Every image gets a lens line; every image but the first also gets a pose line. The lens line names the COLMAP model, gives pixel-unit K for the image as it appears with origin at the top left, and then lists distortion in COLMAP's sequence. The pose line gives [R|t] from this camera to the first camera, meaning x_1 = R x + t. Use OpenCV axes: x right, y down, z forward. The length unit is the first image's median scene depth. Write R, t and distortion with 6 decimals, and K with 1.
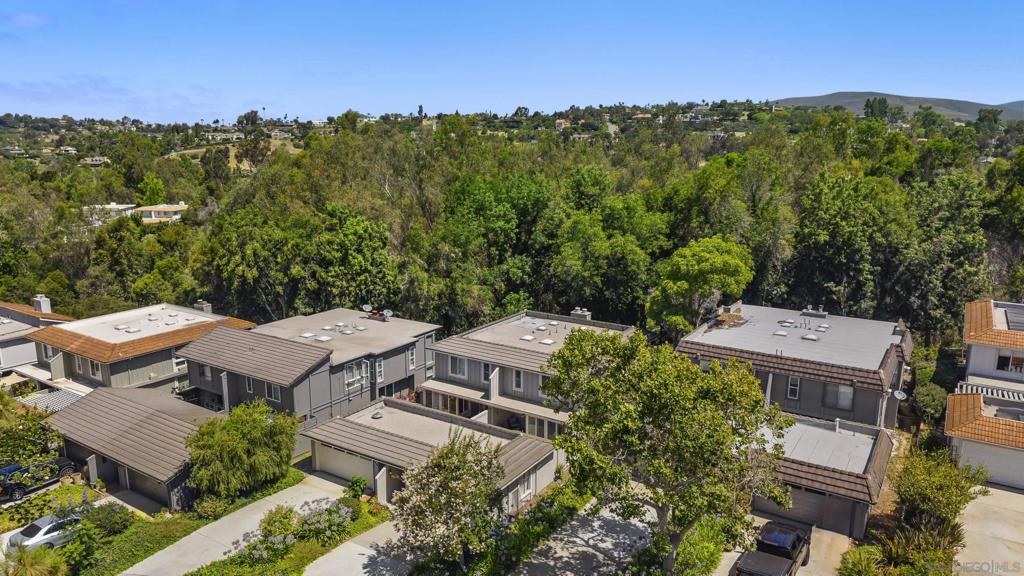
lens RADIAL K [[684.0, 0, 512.0], [0, 684.0, 288.0], [0, 0, 1]] dist [0.051402, -0.005307]
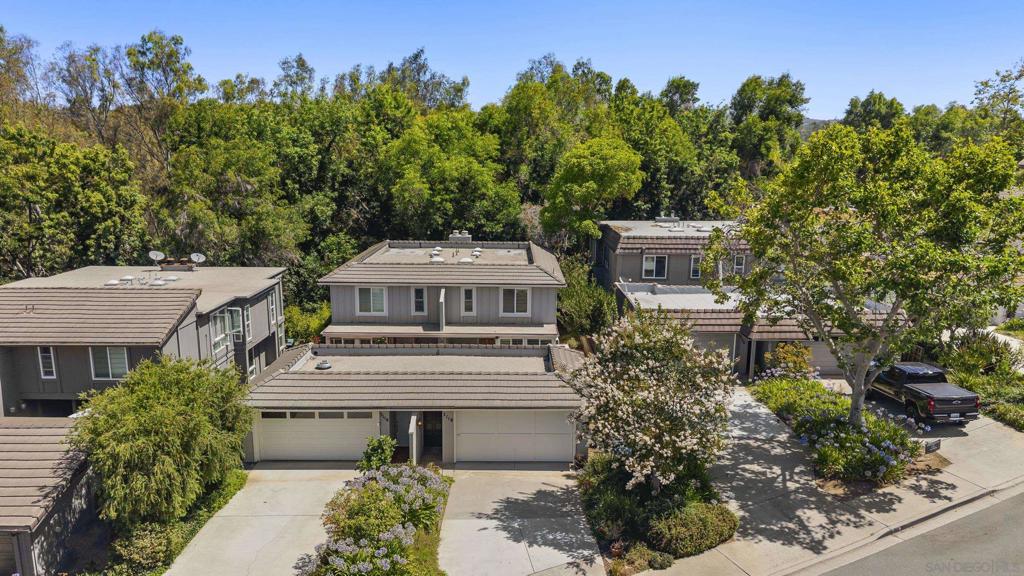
lens RADIAL K [[689.2, 0, 514.2], [0, 689.2, 274.2], [0, 0, 1]] dist [0.000207, -0.000443]
pose [[0.828085, -0.088515, 0.553571, -0.367071], [0.110119, 0.993901, -0.005804, 0.111354], [-0.549681, 0.065765, 0.832782, 0.311510]]
